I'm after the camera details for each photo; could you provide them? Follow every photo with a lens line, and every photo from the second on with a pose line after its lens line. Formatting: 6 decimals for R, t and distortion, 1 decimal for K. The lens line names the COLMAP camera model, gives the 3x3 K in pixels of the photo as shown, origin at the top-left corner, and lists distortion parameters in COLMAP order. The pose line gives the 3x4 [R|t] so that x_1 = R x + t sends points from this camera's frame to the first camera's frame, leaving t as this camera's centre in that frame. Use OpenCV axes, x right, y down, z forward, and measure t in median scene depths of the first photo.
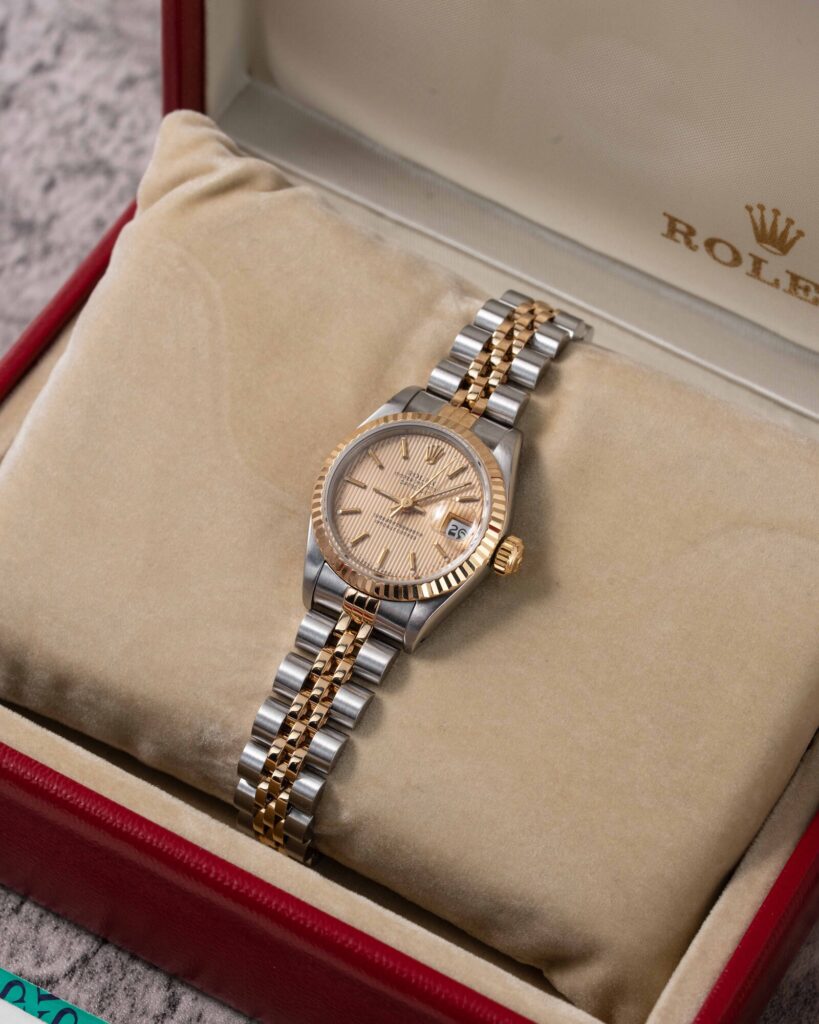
lens RADIAL K [[4818.1, 0, 409.5], [0, 4818.1, 512.0], [0, 0, 1]] dist [-0.065151, 4.115697]
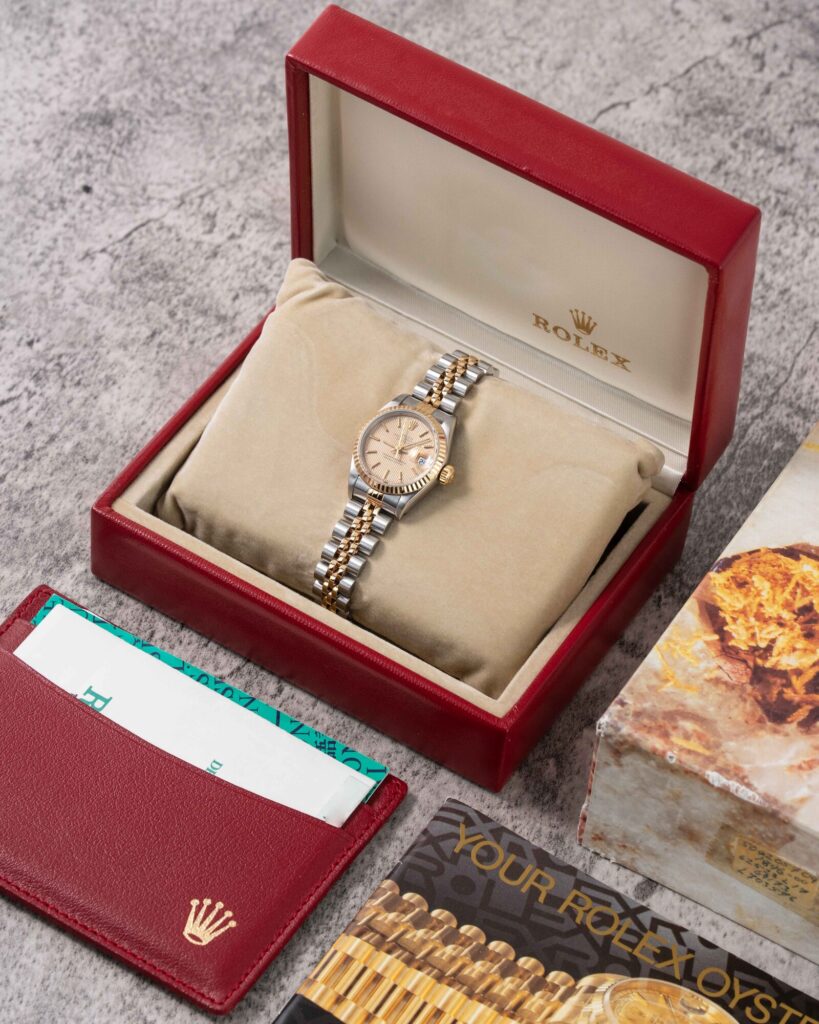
lens RADIAL K [[4818.1, 0, 409.5], [0, 4818.1, 512.0], [0, 0, 1]] dist [-0.065151, 4.115697]
pose [[0.998513, 0.025163, -0.048363, 0.103349], [-0.027032, 0.998897, -0.038406, 0.103340], [0.047343, 0.039656, 0.998091, -1.051263]]
